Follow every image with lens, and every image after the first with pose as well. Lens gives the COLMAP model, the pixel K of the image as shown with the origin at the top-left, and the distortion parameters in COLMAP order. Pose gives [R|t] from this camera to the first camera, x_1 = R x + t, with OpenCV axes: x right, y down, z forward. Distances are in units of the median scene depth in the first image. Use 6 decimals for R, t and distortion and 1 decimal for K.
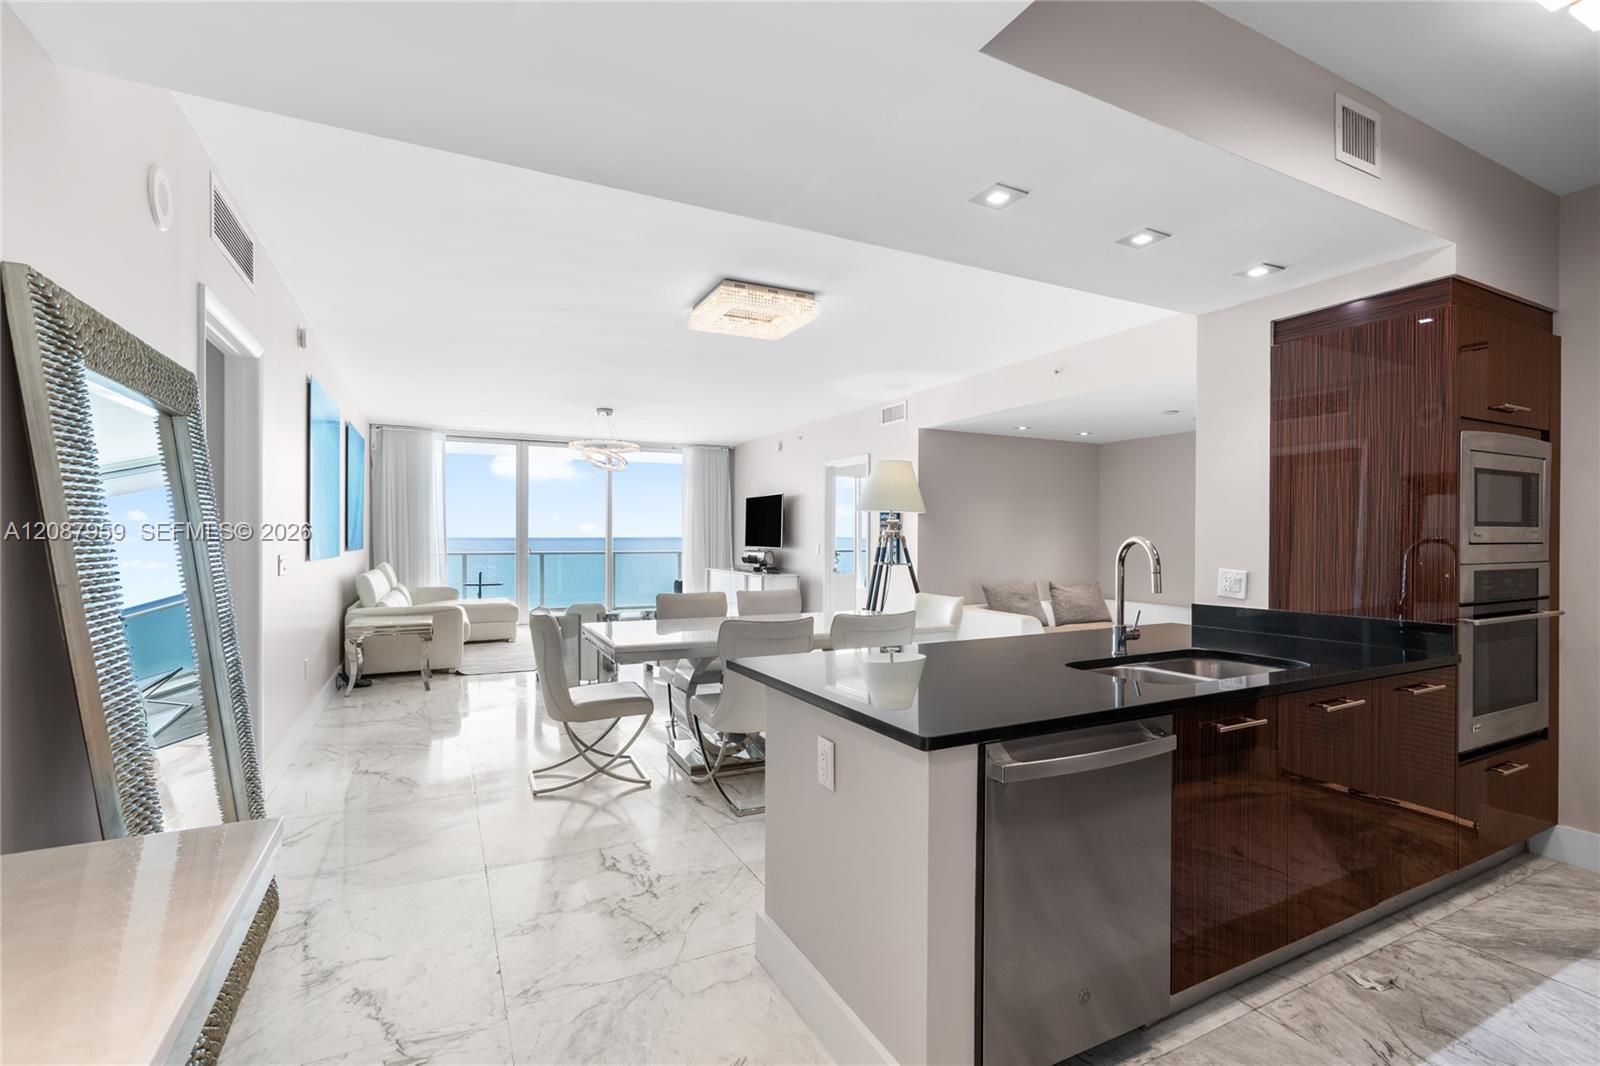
lens RADIAL K [[725.3, 0, 802.2], [0, 725.3, 544.4], [0, 0, 1]] dist [-0.010174, 0.005835]
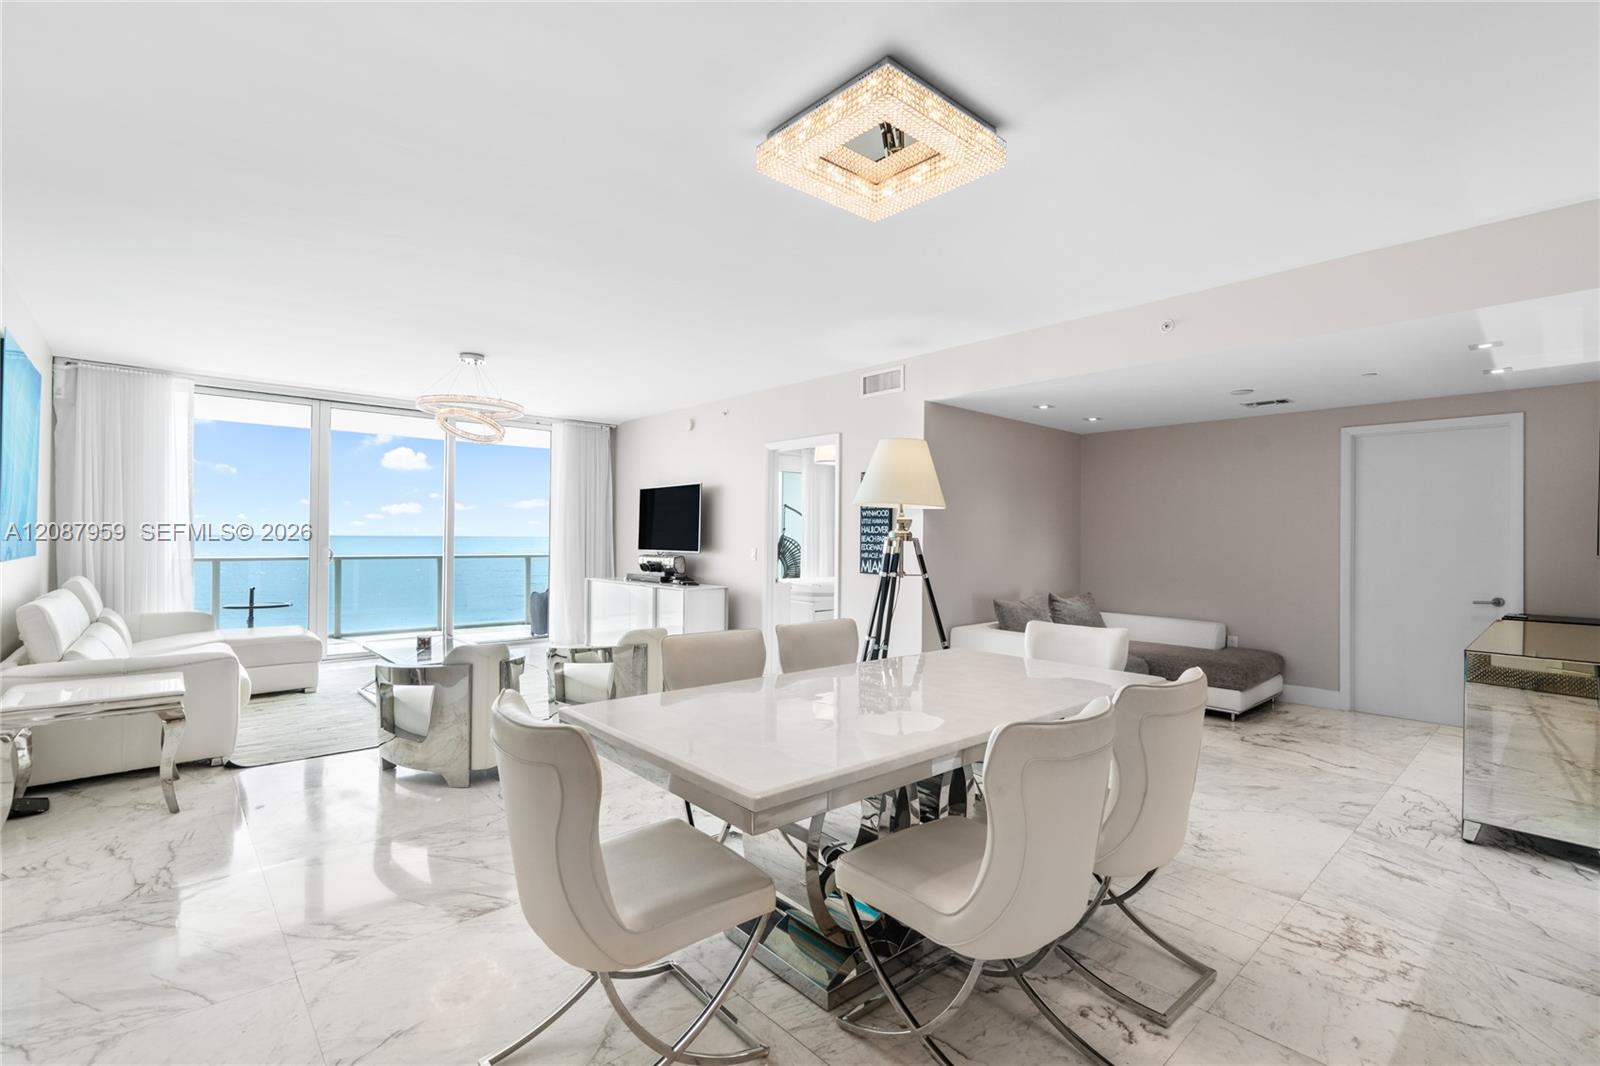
lens RADIAL K [[725.3, 0, 803.7], [0, 725.3, 532.5], [0, 0, 1]] dist [-0.010174, 0.005835]
pose [[0.963983, 0.006265, 0.265891, -0.134875], [-0.001614, 0.999842, -0.017707, -0.003017], [-0.265960, 0.016640, 0.963841, 0.224255]]
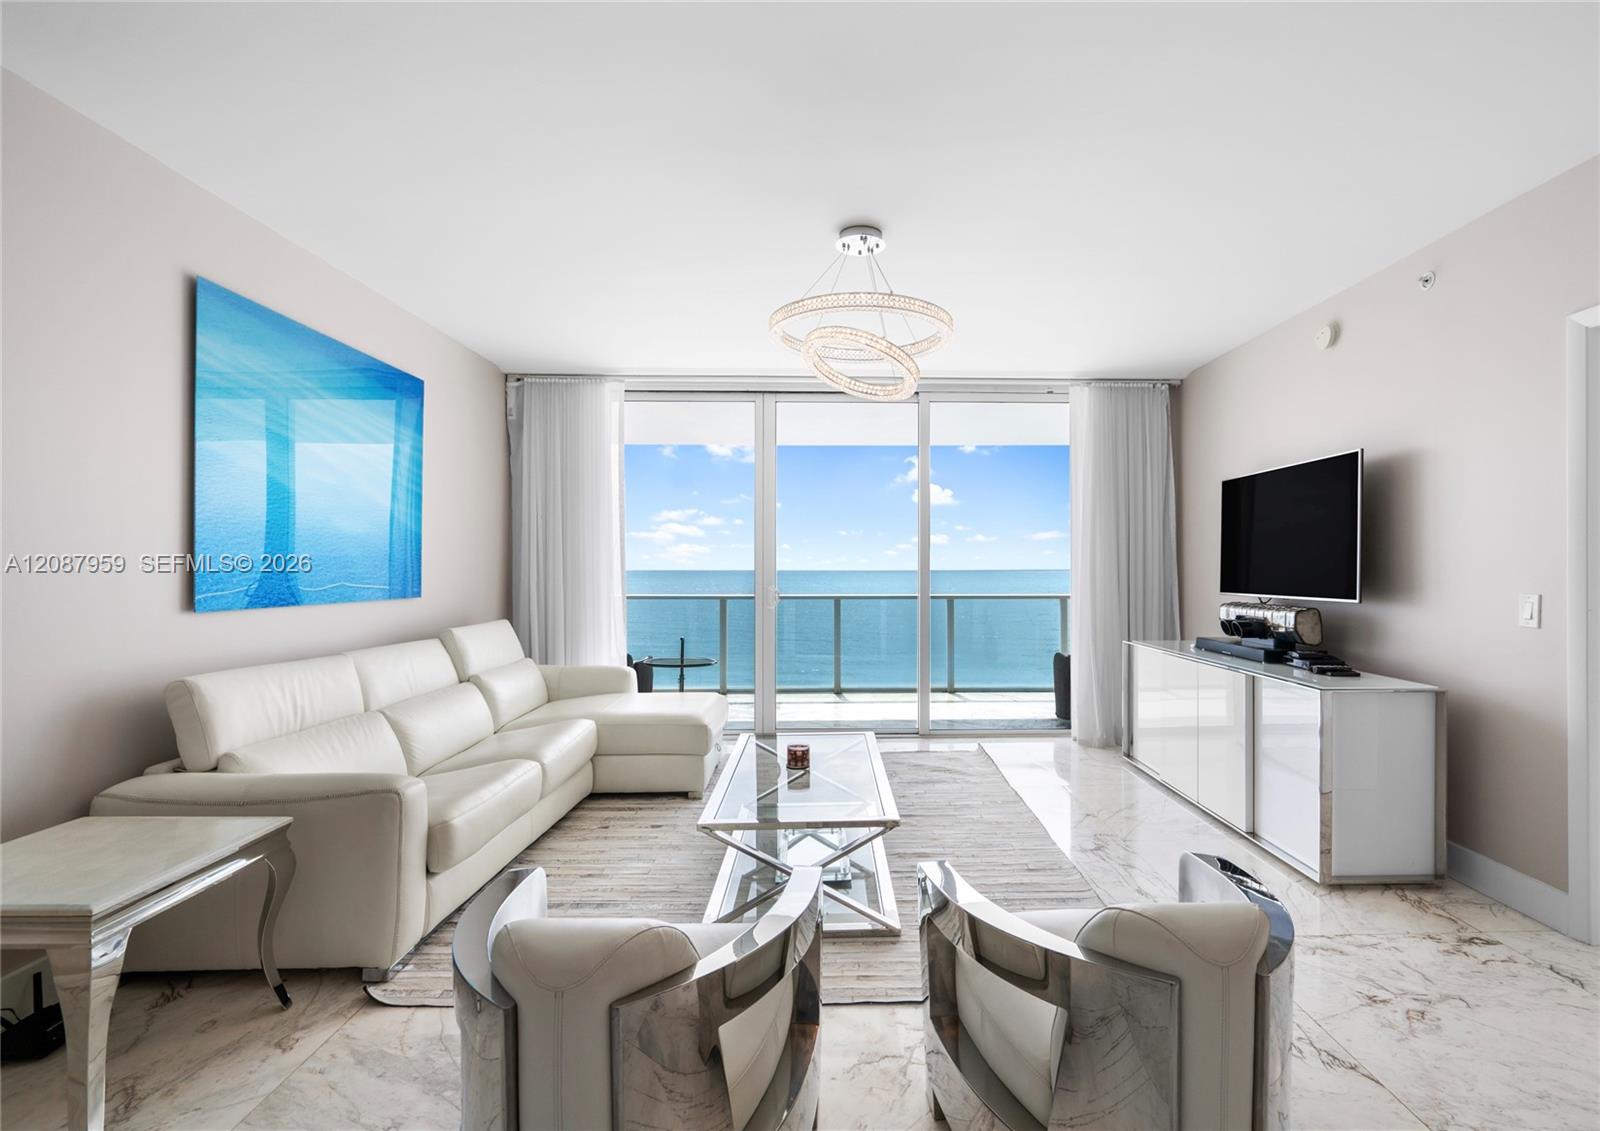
lens RADIAL K [[760.4, 0, 850.2], [0, 760.4, 565.8], [0, 0, 1]] dist [-0.004050, 0.001245]
pose [[0.905244, -0.005262, -0.424860, -0.100562], [-0.001349, 0.999883, -0.015260, -0.007276], [0.424891, 0.014387, 0.905130, 0.585910]]
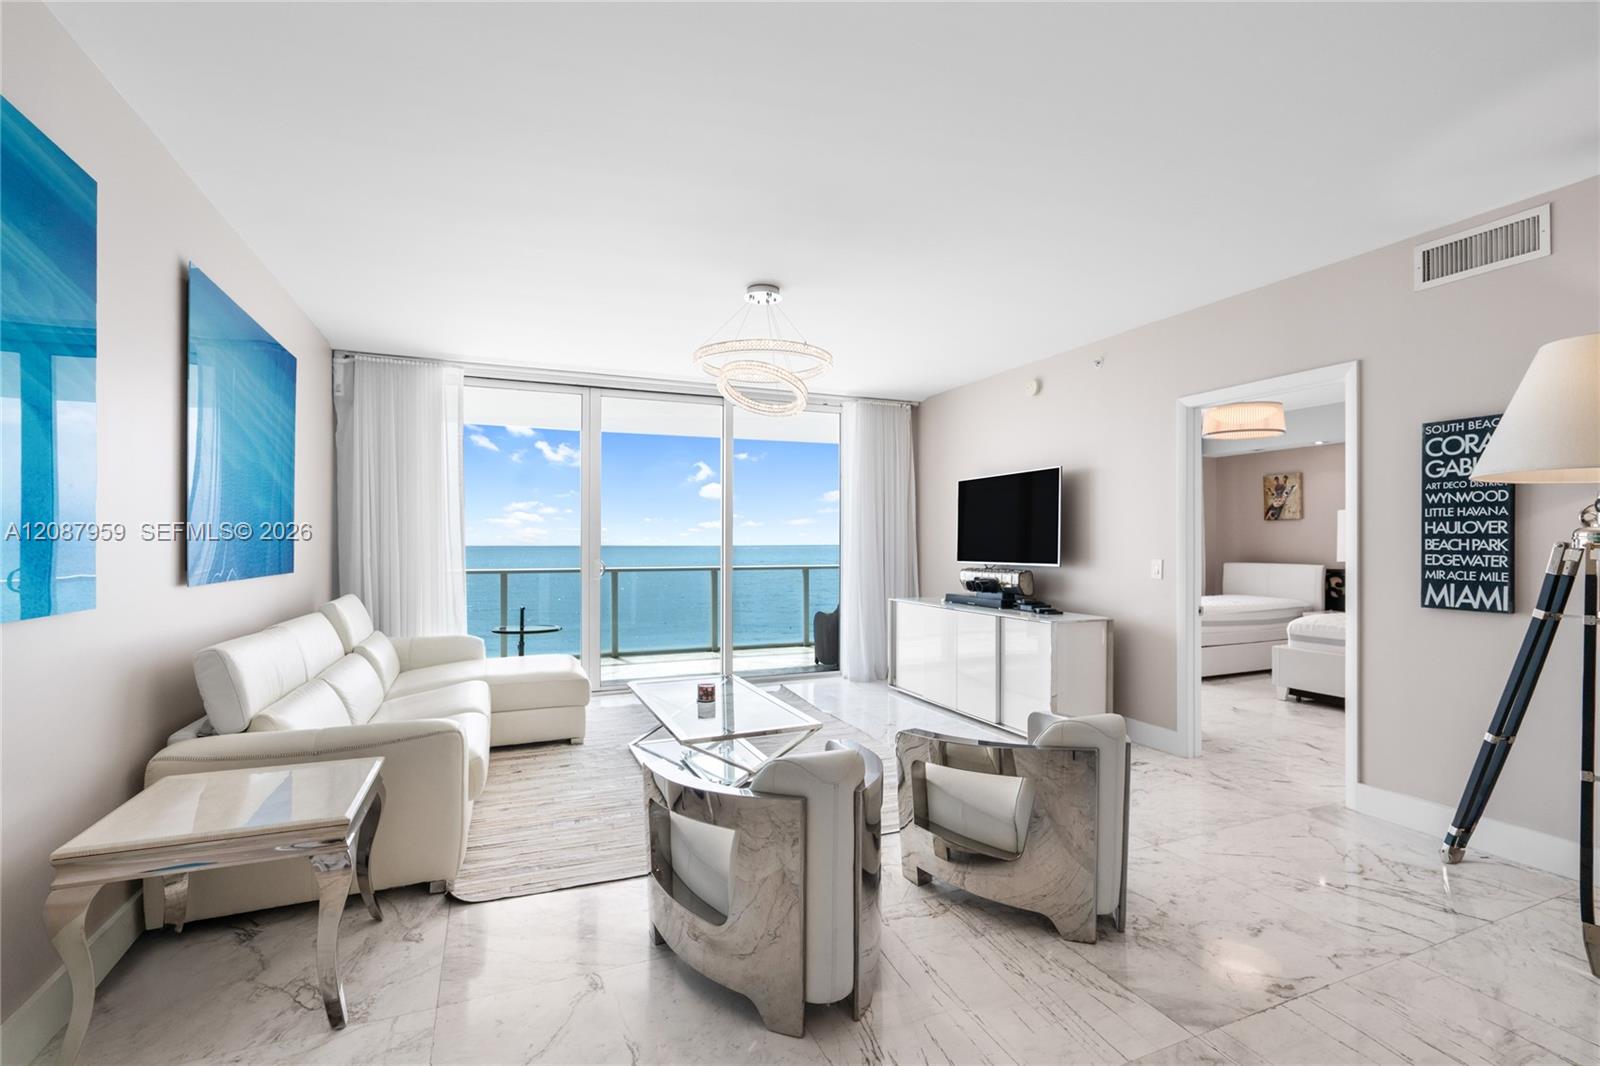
lens RADIAL K [[725.3, 0, 800.6], [0, 725.3, 544.4], [0, 0, 1]] dist [-0.010174, 0.005835]
pose [[0.997717, -0.003603, -0.067432, -0.195047], [0.002864, 0.999935, -0.011053, -0.006194], [0.067467, 0.010834, 0.997663, 0.466315]]
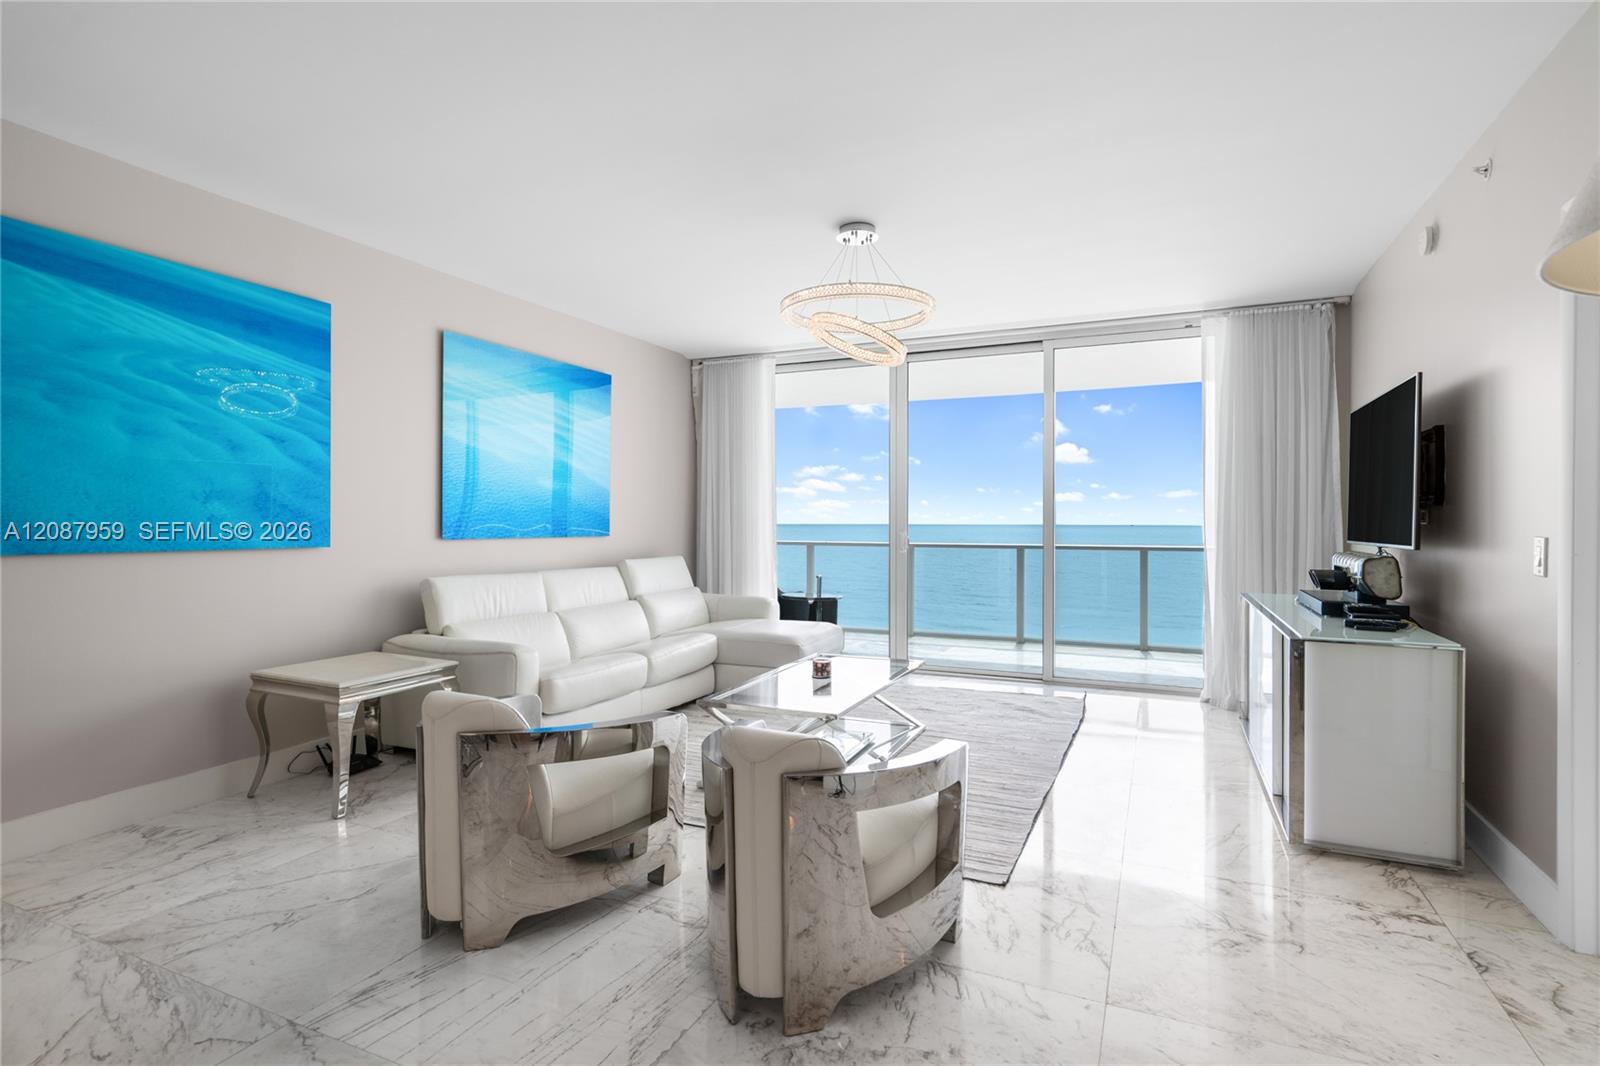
lens RADIAL K [[790.7, 0, 800.4], [0, 790.7, 520.6], [0, 0, 1]] dist [-0.001150, 0.002954]
pose [[0.622496, -0.003849, -0.782614, 0.076701], [-0.009126, 0.999884, -0.012177, -0.000720], [0.782570, 0.014723, 0.622388, 0.613460]]
